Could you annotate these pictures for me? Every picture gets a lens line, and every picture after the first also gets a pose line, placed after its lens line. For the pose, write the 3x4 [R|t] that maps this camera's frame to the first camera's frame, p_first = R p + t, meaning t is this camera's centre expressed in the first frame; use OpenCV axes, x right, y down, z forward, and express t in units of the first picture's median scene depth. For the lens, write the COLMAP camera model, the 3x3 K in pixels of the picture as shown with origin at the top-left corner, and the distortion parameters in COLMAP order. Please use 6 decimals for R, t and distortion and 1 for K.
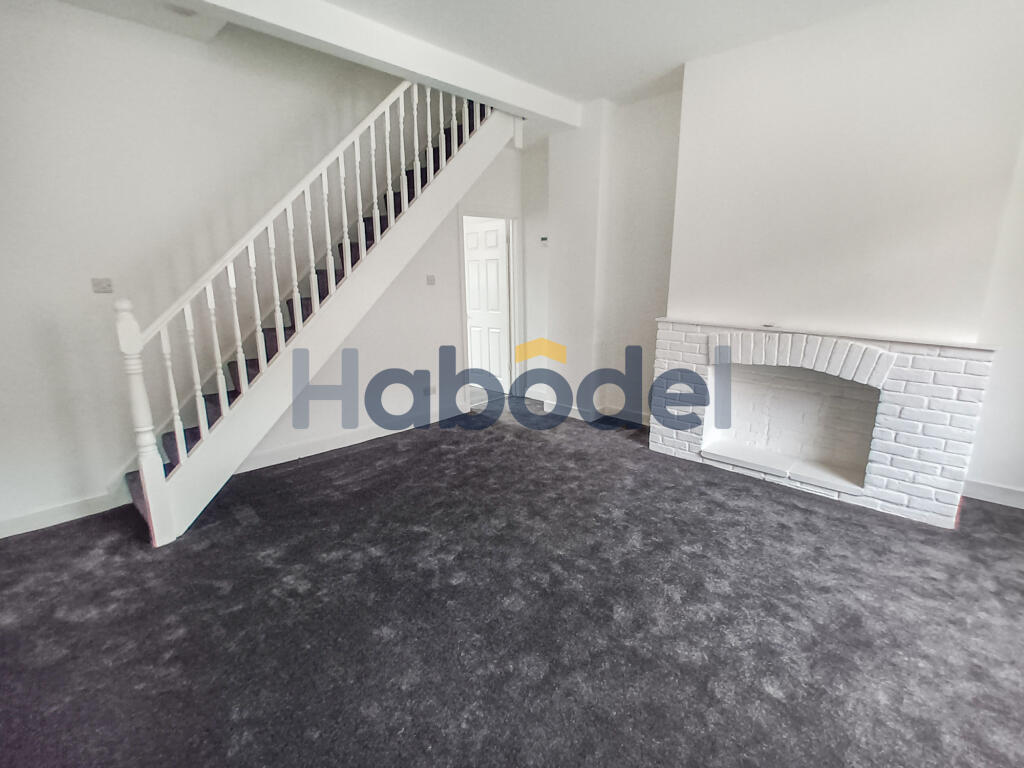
lens RADIAL K [[491.6, 0, 512.0], [0, 491.6, 384.0], [0, 0, 1]] dist [-0.001181, -0.000040]
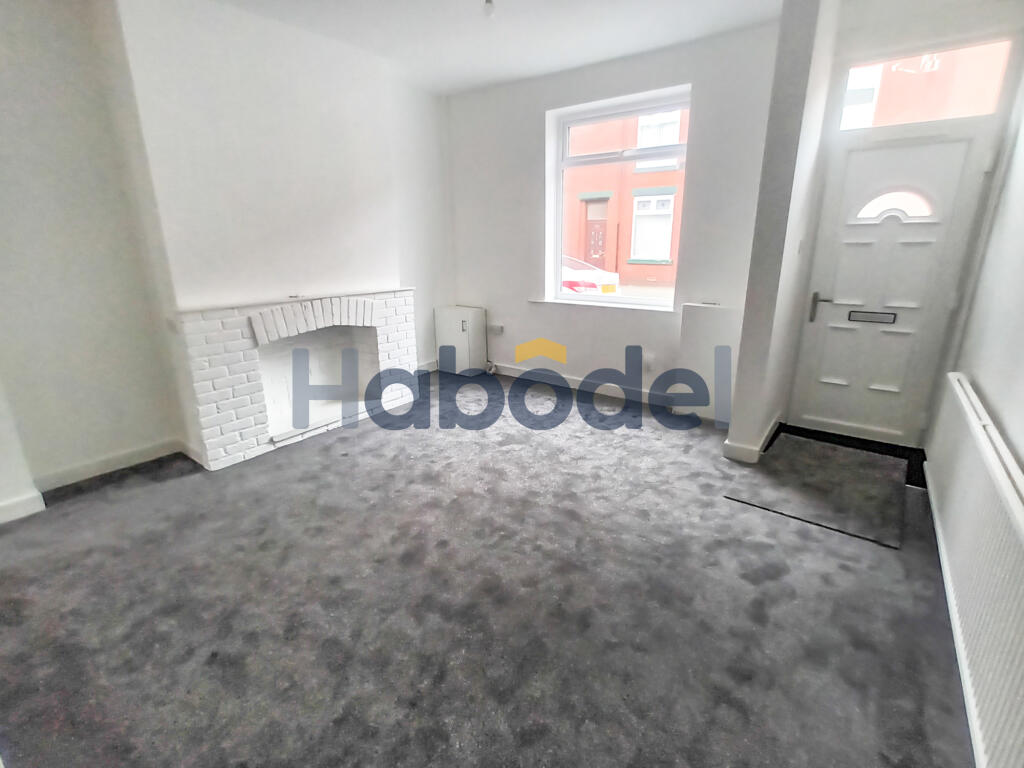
lens RADIAL K [[491.6, 0, 512.0], [0, 491.6, 384.0], [0, 0, 1]] dist [-0.001181, -0.000040]
pose [[-0.119109, -0.283855, 0.951441, -0.597871], [0.234904, 0.923001, 0.304778, -0.153078], [-0.964693, 0.259799, -0.043259, 0.612237]]
